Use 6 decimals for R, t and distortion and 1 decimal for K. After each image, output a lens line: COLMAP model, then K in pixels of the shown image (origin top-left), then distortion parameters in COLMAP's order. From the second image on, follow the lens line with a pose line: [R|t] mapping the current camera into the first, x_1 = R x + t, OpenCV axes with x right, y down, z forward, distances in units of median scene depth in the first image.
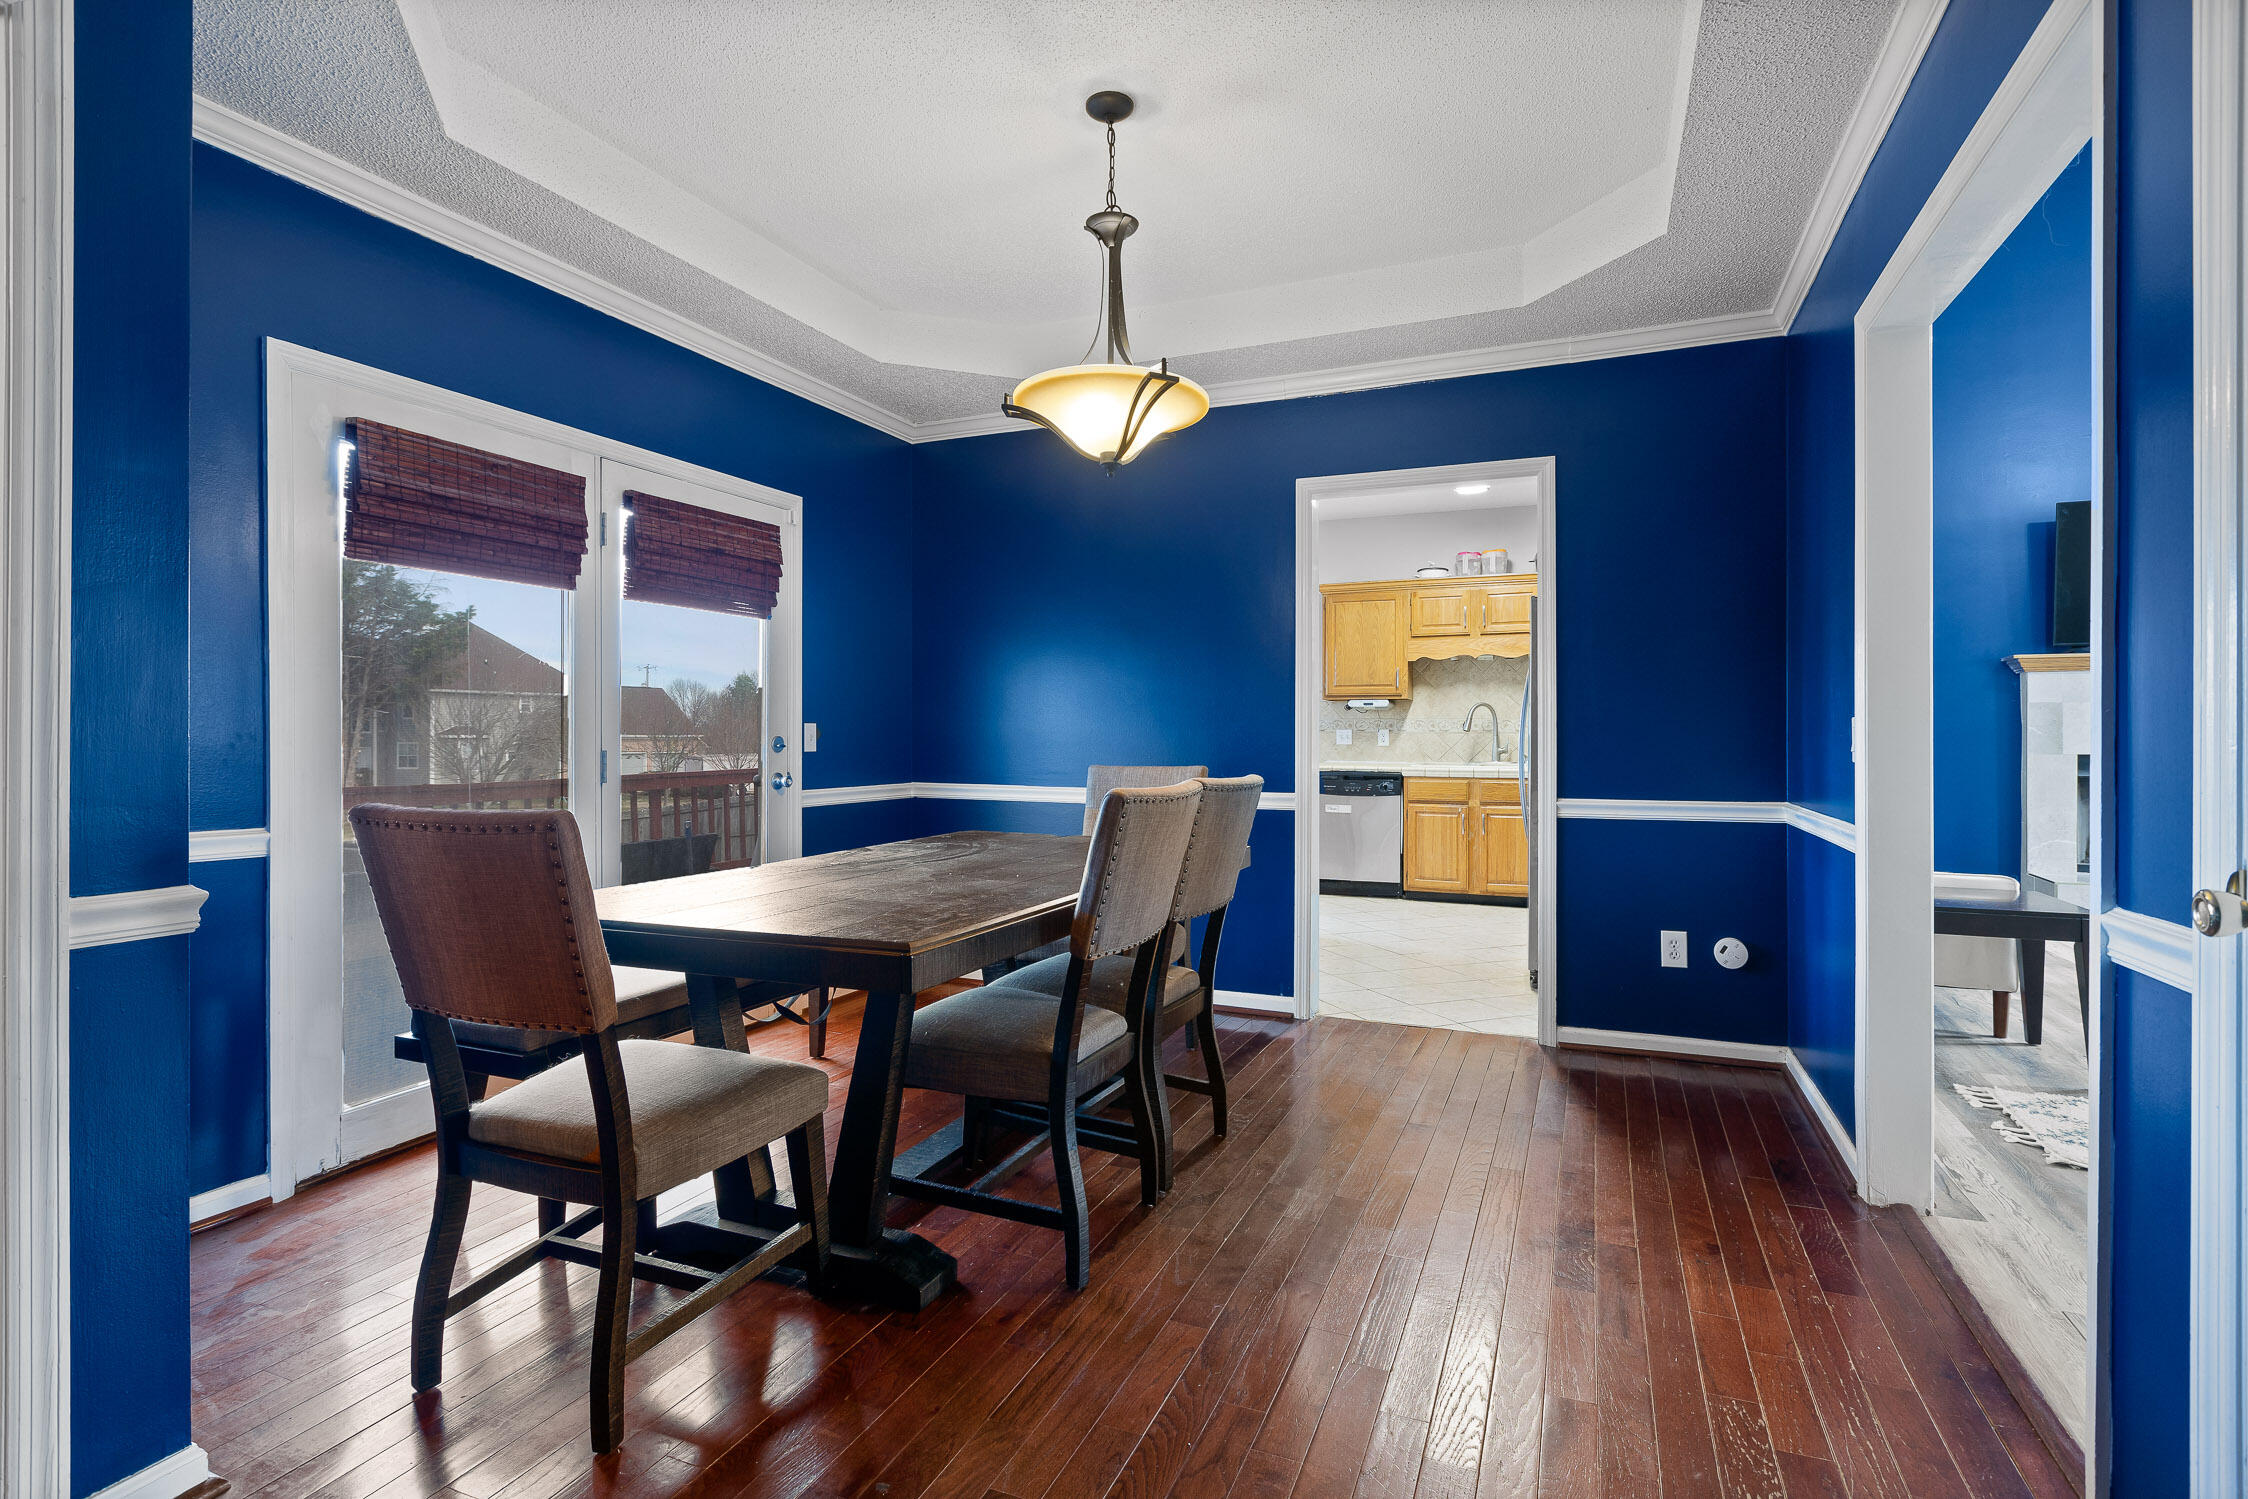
lens RADIAL K [[1082.4, 0, 1133.8], [0, 1082.4, 736.7], [0, 0, 1]] dist [-0.004621, 0.001415]
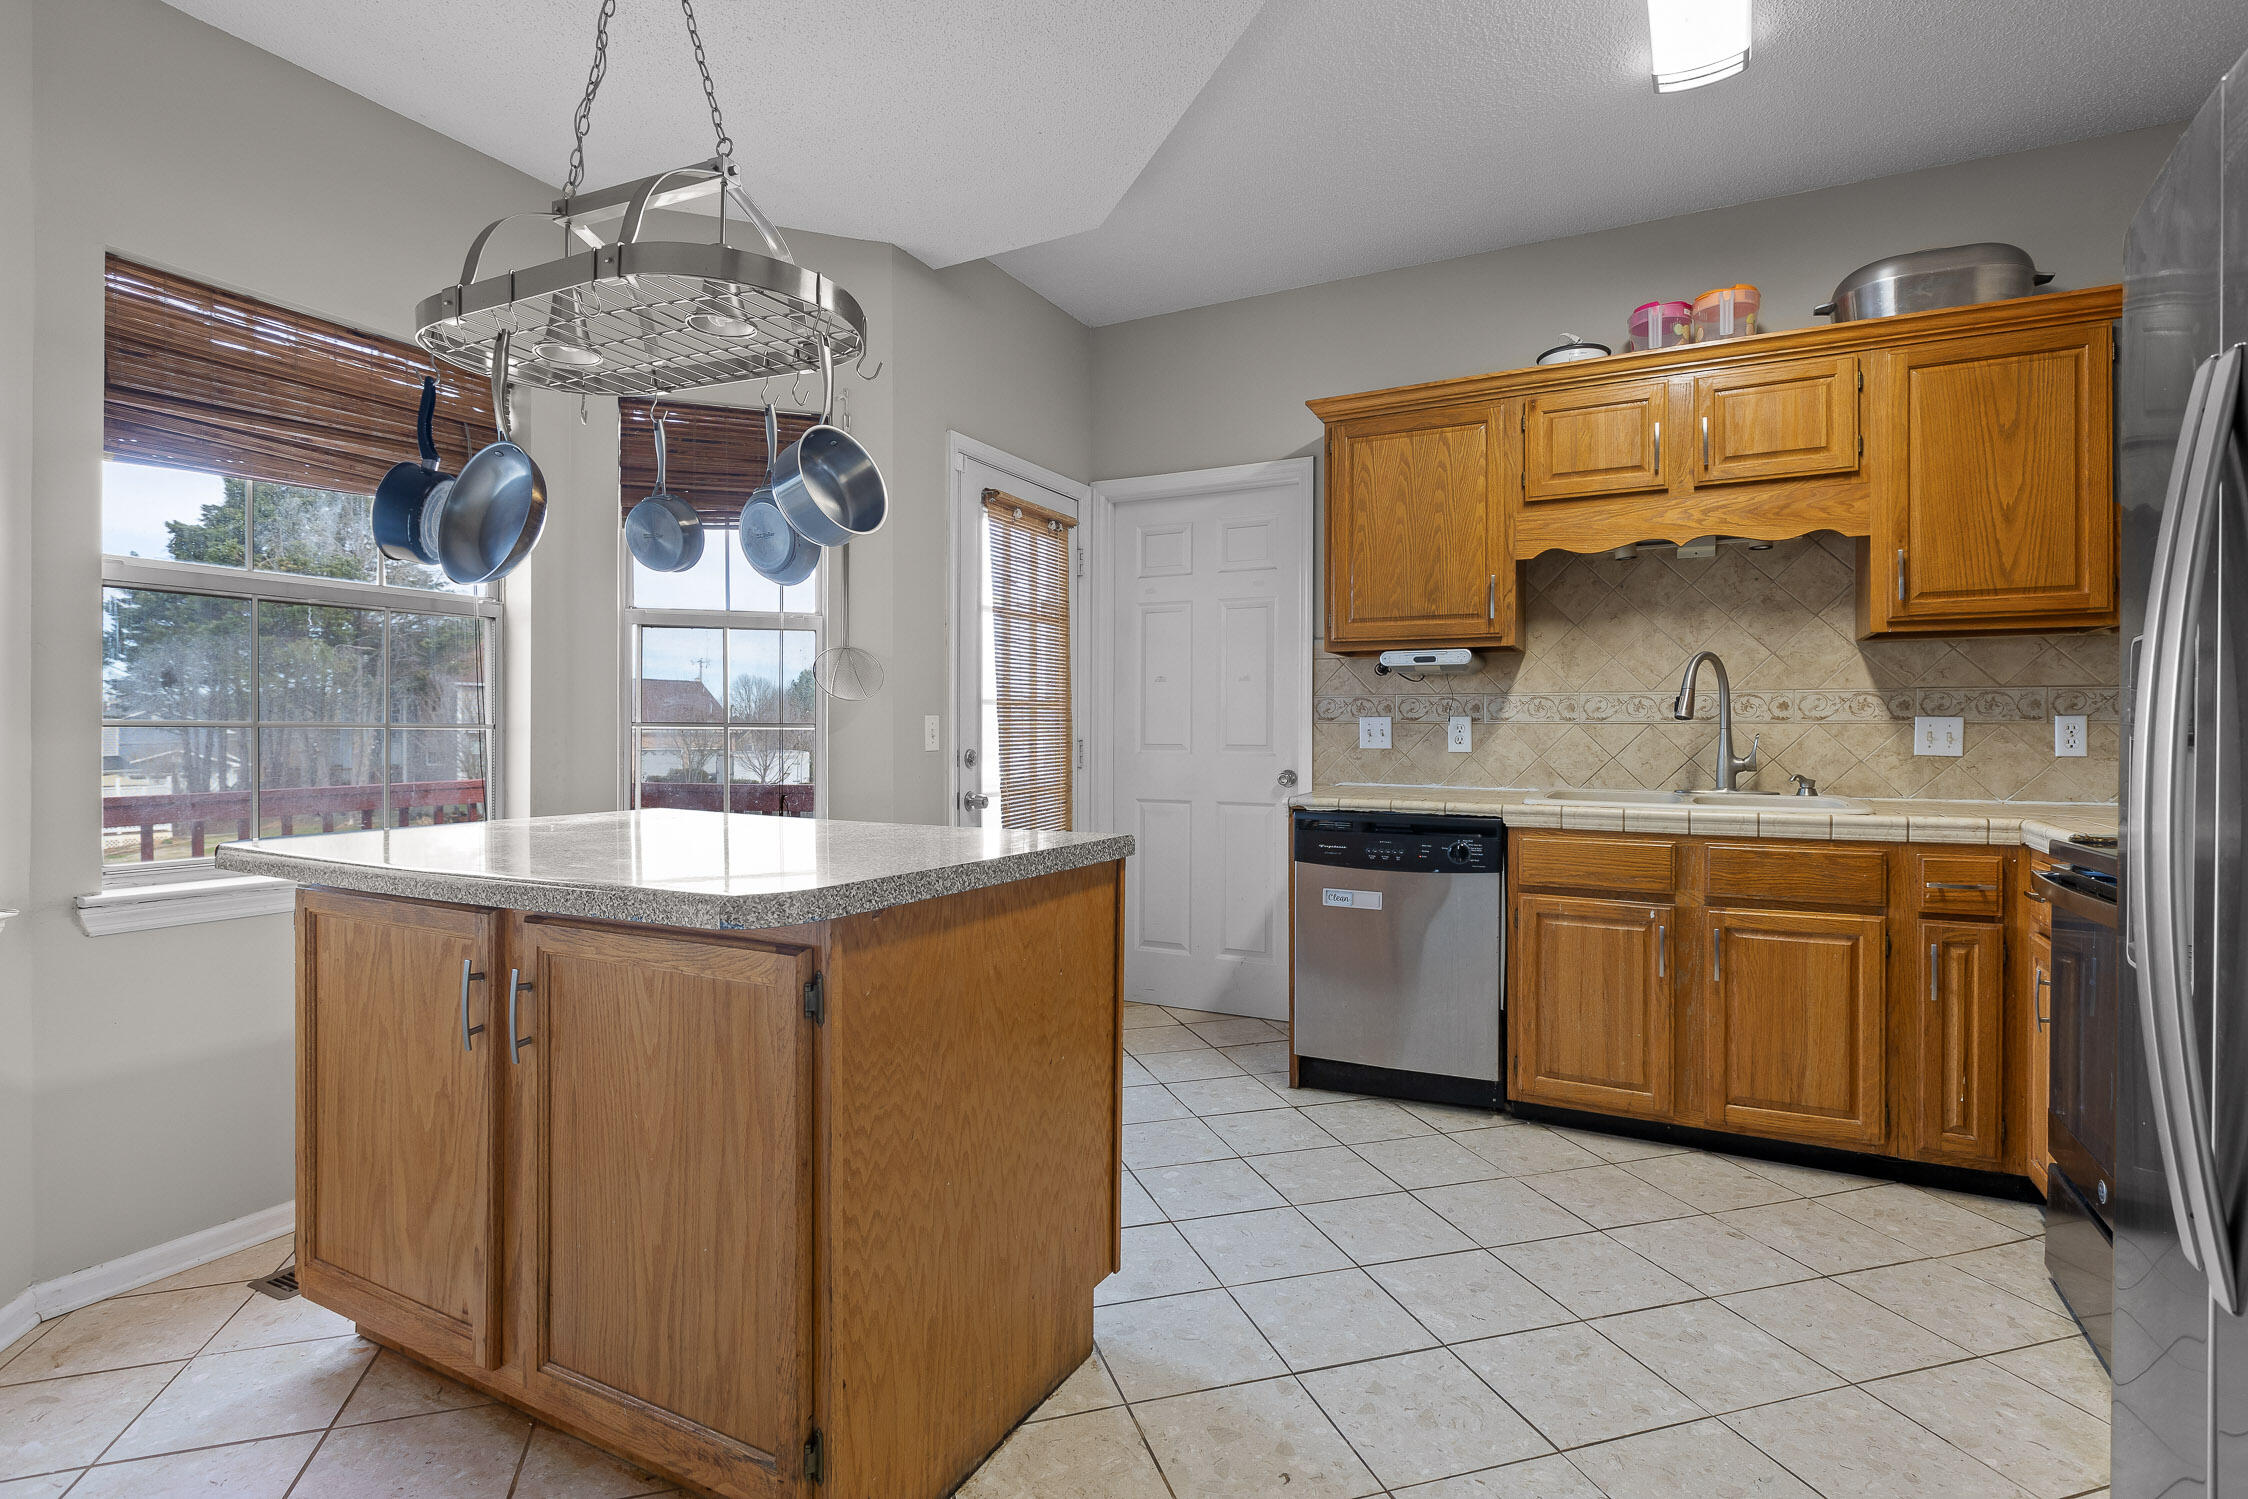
lens RADIAL K [[1082.4, 0, 1125.4], [0, 1082.4, 733.6], [0, 0, 1]] dist [-0.004621, 0.001415]
pose [[0.997009, 0.002424, -0.077249, 0.131180], [-0.002399, 0.999997, 0.000410, 0.001027], [0.077250, -0.000223, 0.997012, 0.558390]]
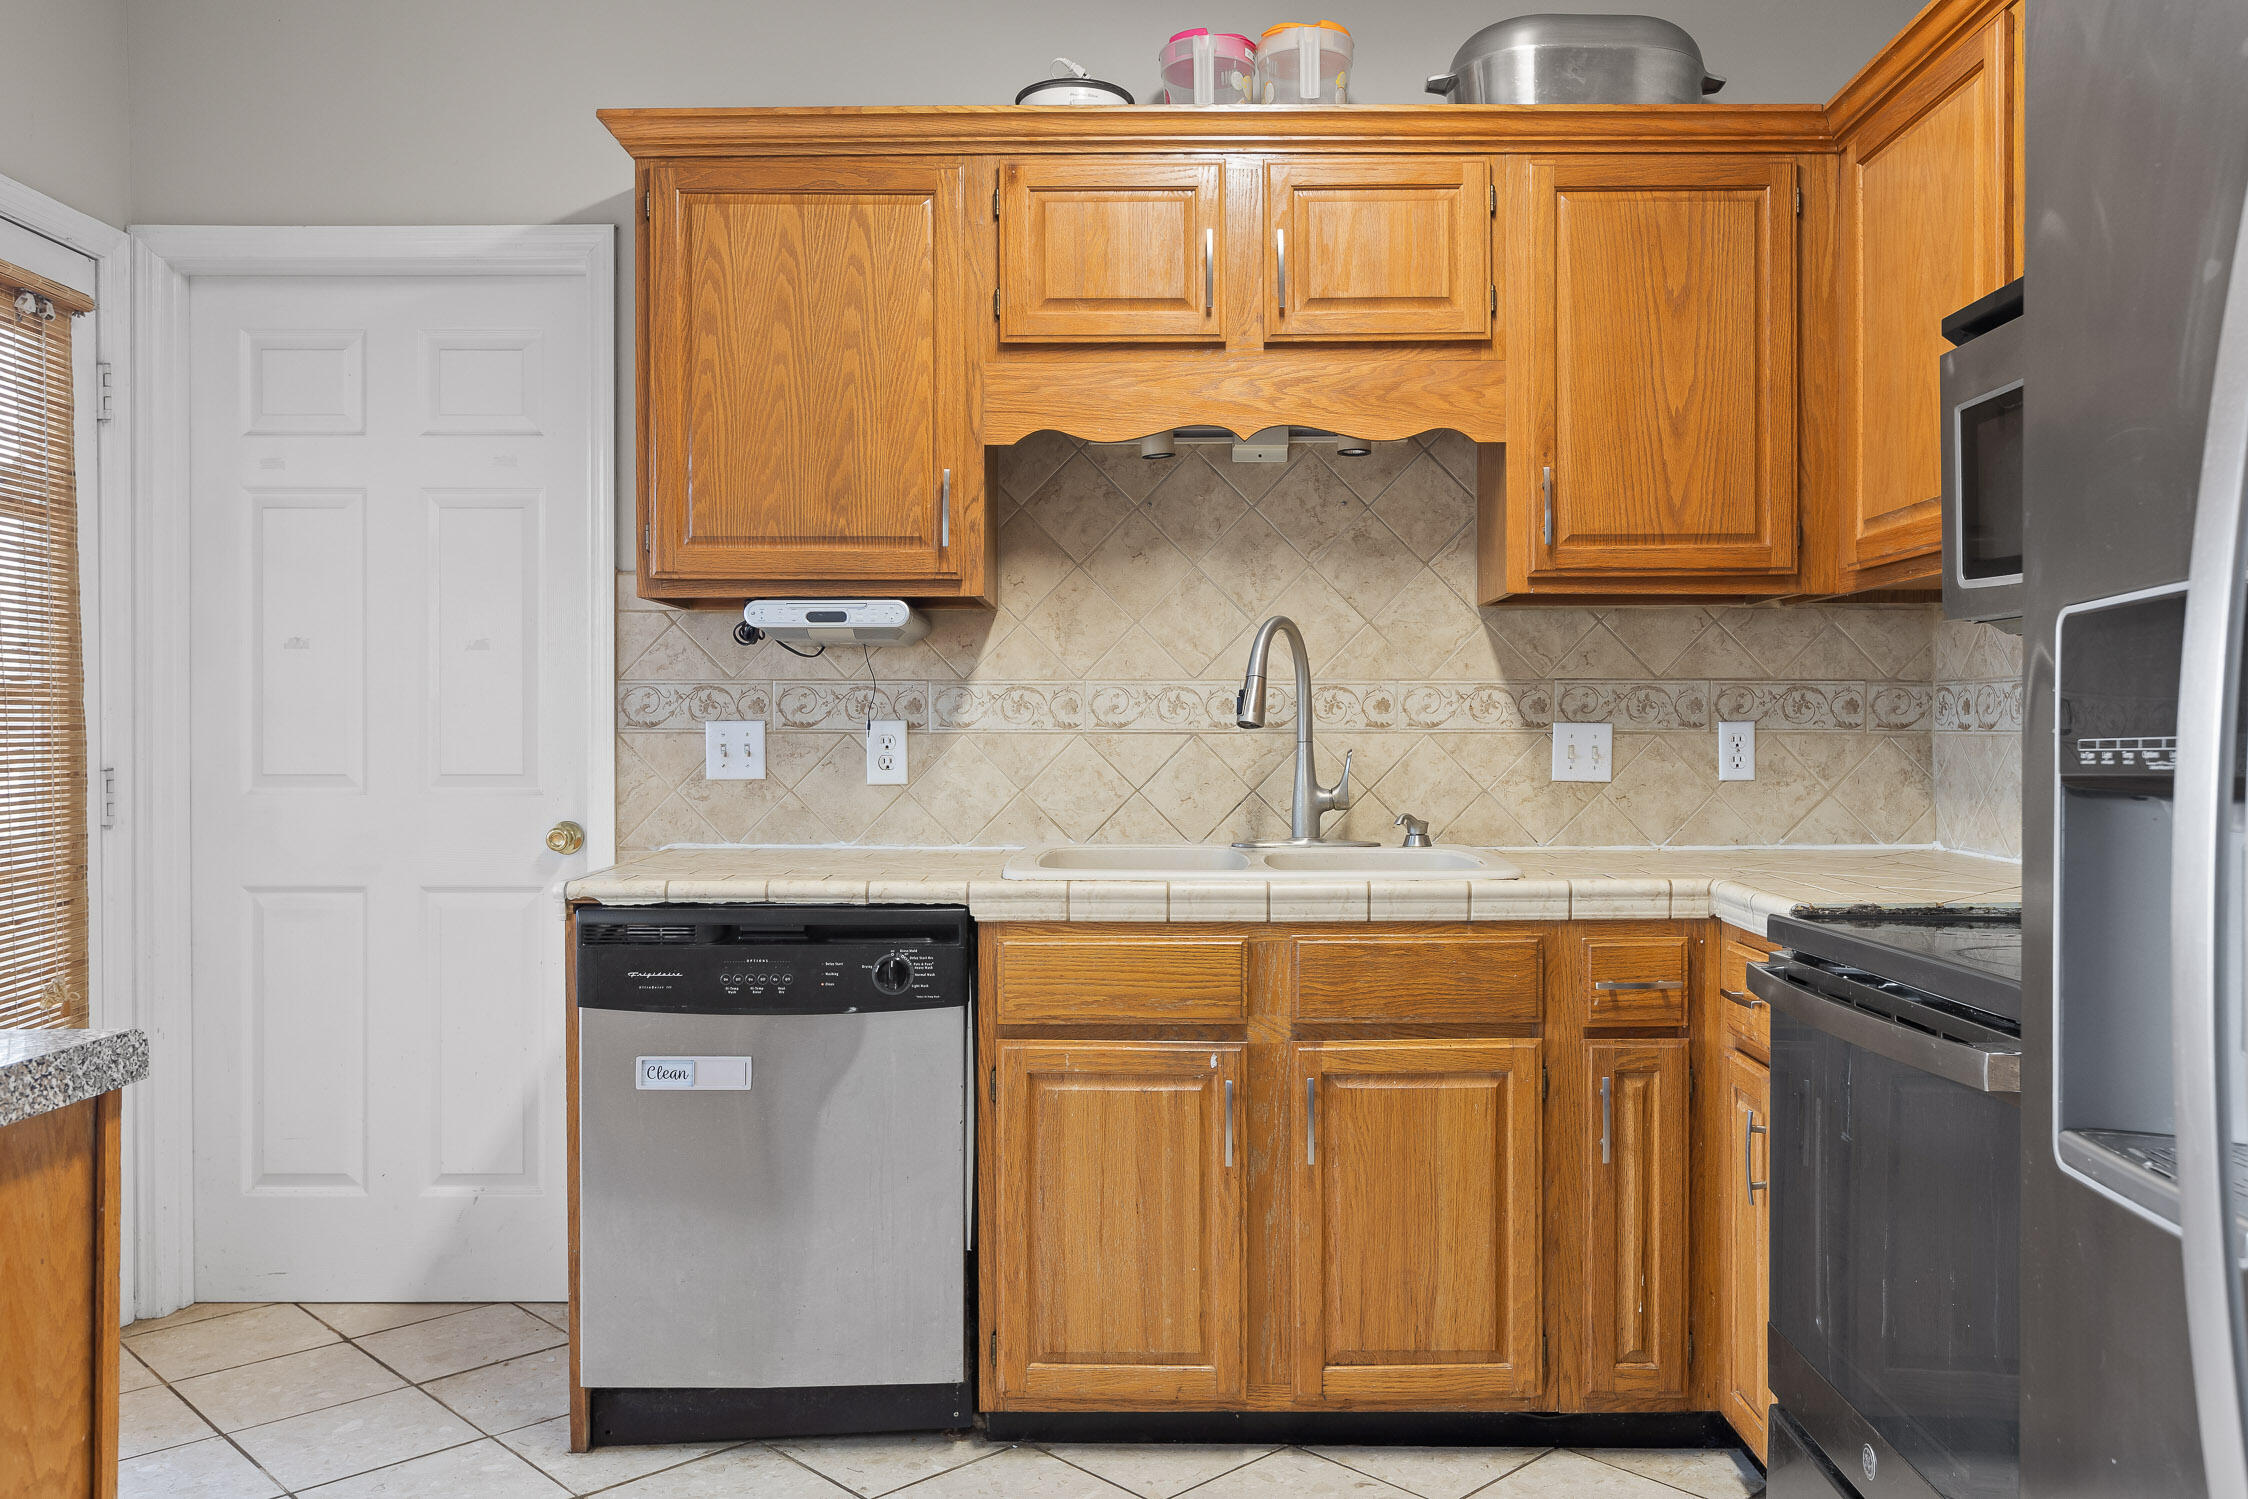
lens RADIAL K [[1753.0, 0, 1166.6], [0, 1753.0, 744.6], [0, 0, 1]] dist [0.006821, 0.004767]
pose [[0.923041, -0.003152, 0.384689, 0.138790], [0.001856, 0.999991, 0.003742, -0.002373], [-0.384697, -0.002740, 0.923039, 0.621463]]
